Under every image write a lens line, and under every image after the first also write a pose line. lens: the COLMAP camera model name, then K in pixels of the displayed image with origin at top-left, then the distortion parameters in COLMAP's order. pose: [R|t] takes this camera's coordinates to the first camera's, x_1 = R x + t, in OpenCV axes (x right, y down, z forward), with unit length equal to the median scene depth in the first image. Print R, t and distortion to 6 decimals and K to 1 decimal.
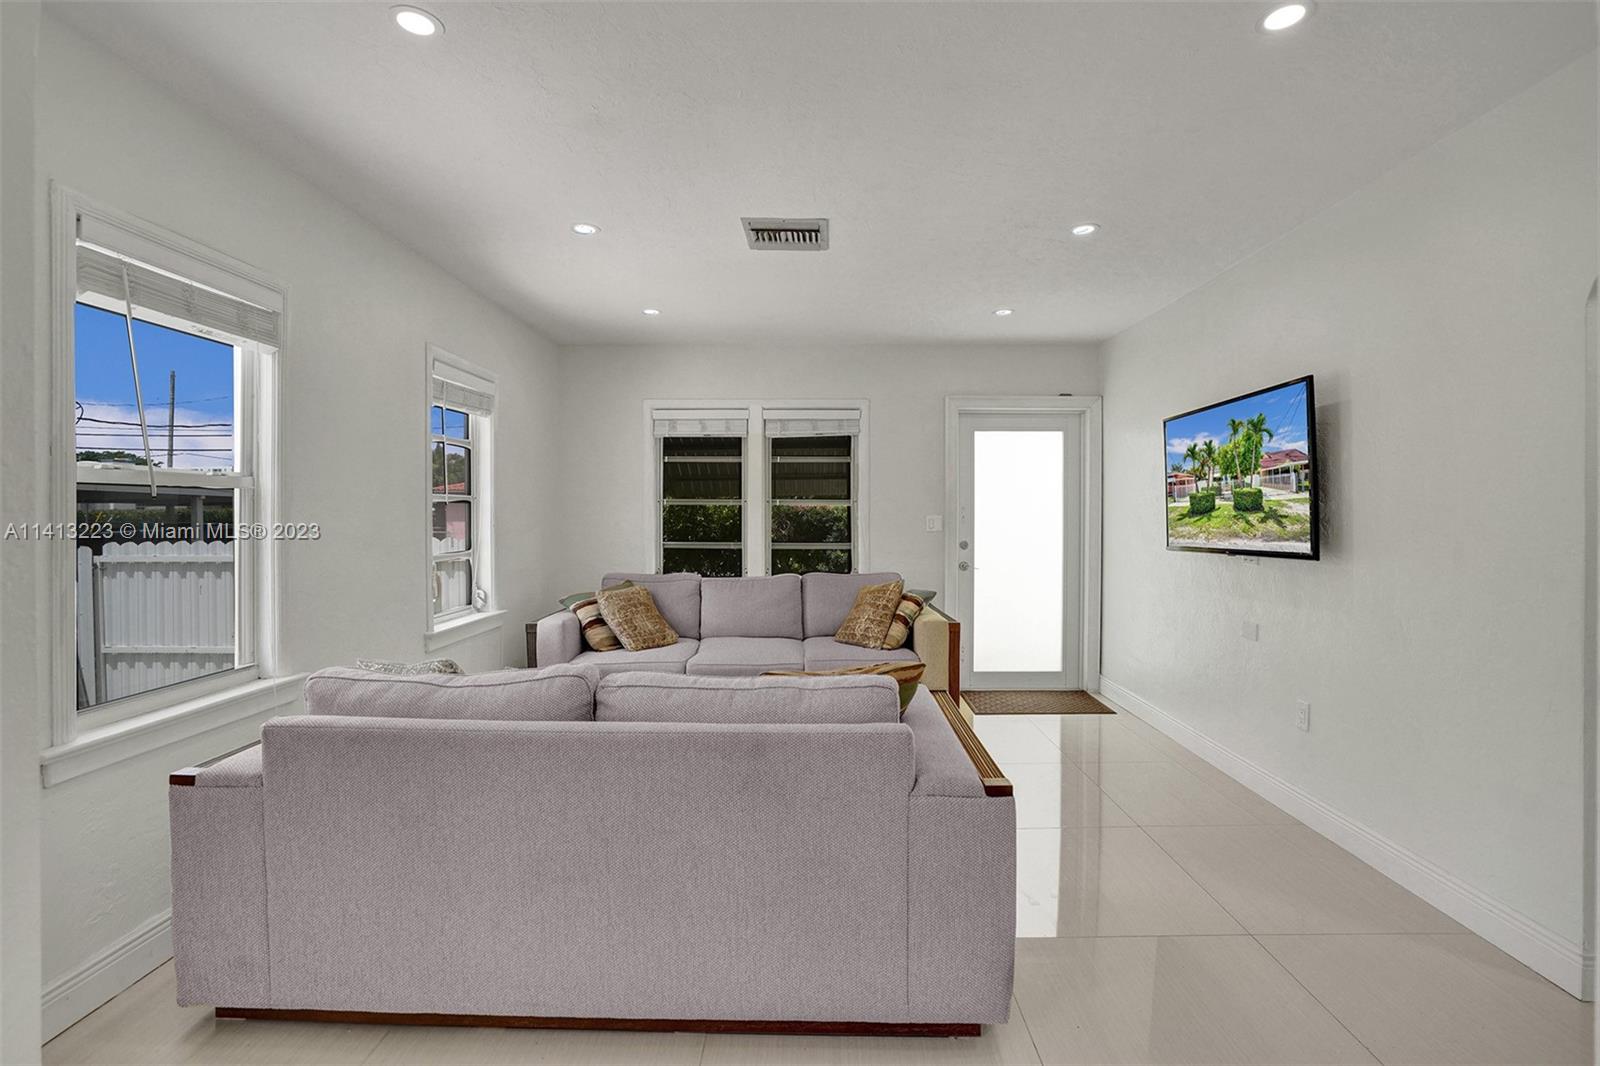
lens RADIAL K [[761.0, 0, 810.2], [0, 761.0, 522.2], [0, 0, 1]] dist [-0.061169, 0.027977]
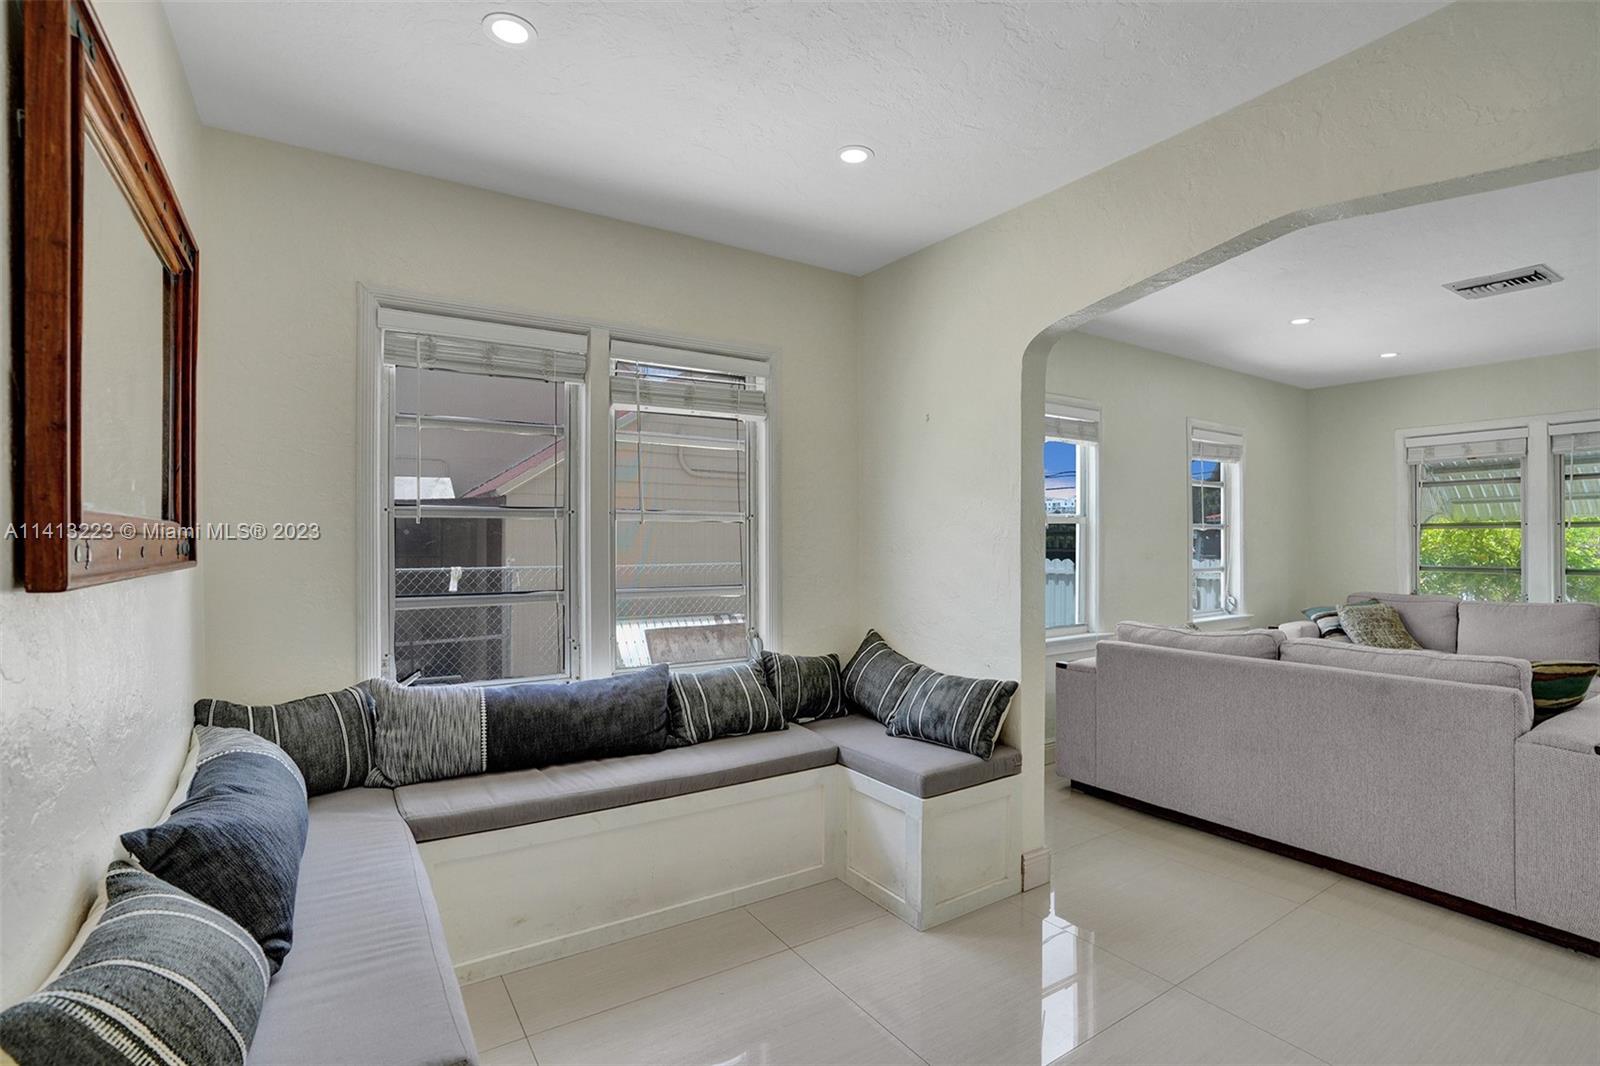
lens RADIAL K [[740.9, 0, 812.2], [0, 740.9, 535.9], [0, 0, 1]] dist [-0.061018, 0.021679]
pose [[0.567257, -0.007485, -0.823506, 0.197413], [-0.006864, 0.999881, -0.013816, 0.008128], [0.823512, 0.013490, 0.567139, -0.327129]]
